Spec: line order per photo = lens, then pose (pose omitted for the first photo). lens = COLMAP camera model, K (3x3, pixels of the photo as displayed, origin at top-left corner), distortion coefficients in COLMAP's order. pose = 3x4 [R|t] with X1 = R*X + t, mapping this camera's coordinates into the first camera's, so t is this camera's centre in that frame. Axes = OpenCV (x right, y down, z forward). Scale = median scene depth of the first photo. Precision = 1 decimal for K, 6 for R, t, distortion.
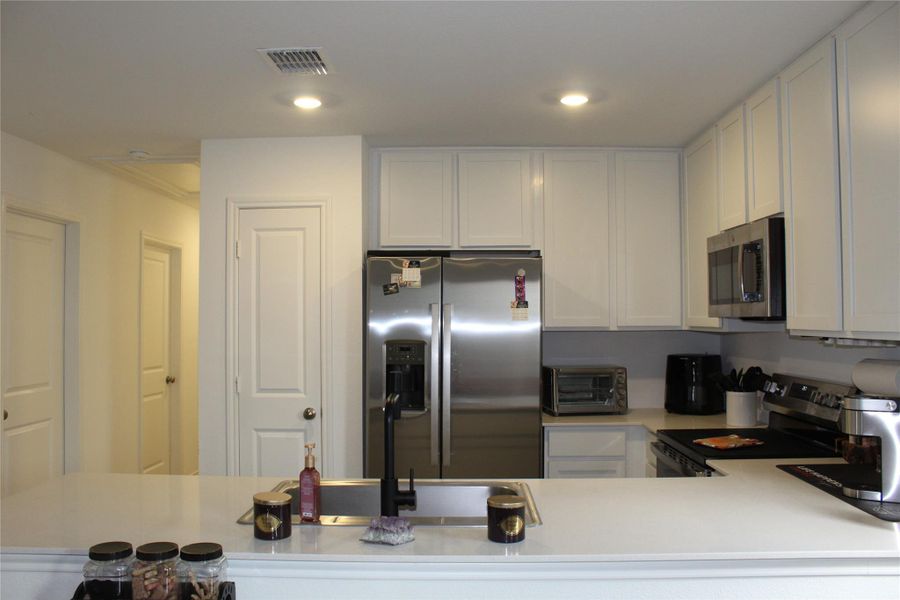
lens RADIAL K [[760.6, 0, 450.0], [0, 760.6, 300.0], [0, 0, 1]] dist [-0.173374, 0.146586]
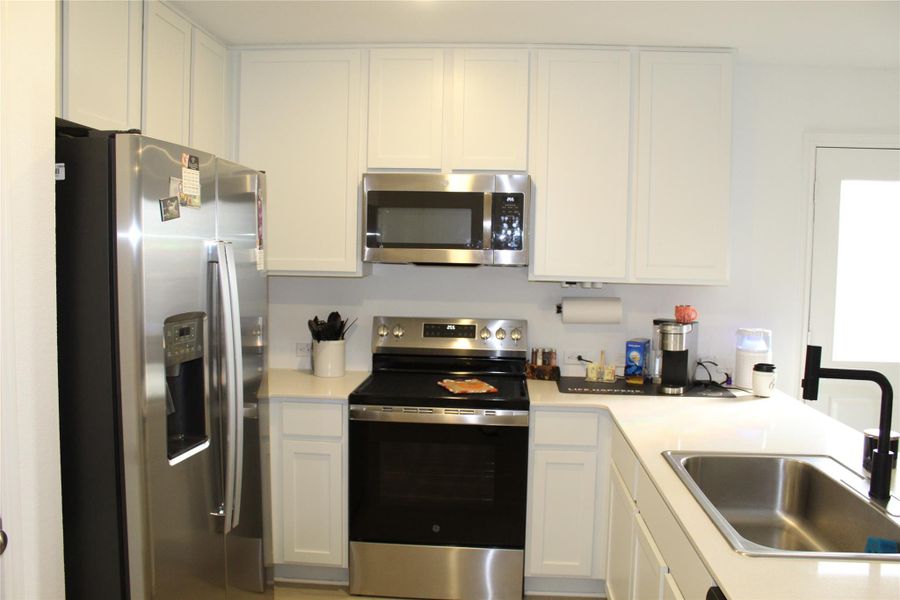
lens RADIAL K [[760.6, 0, 450.0], [0, 760.6, 300.0], [0, 0, 1]] dist [-0.173374, 0.146586]
pose [[0.049738, -0.063328, 0.996753, -0.548119], [-0.043797, 0.996890, 0.065522, 0.004642], [-0.997802, -0.046913, 0.046809, 0.812683]]
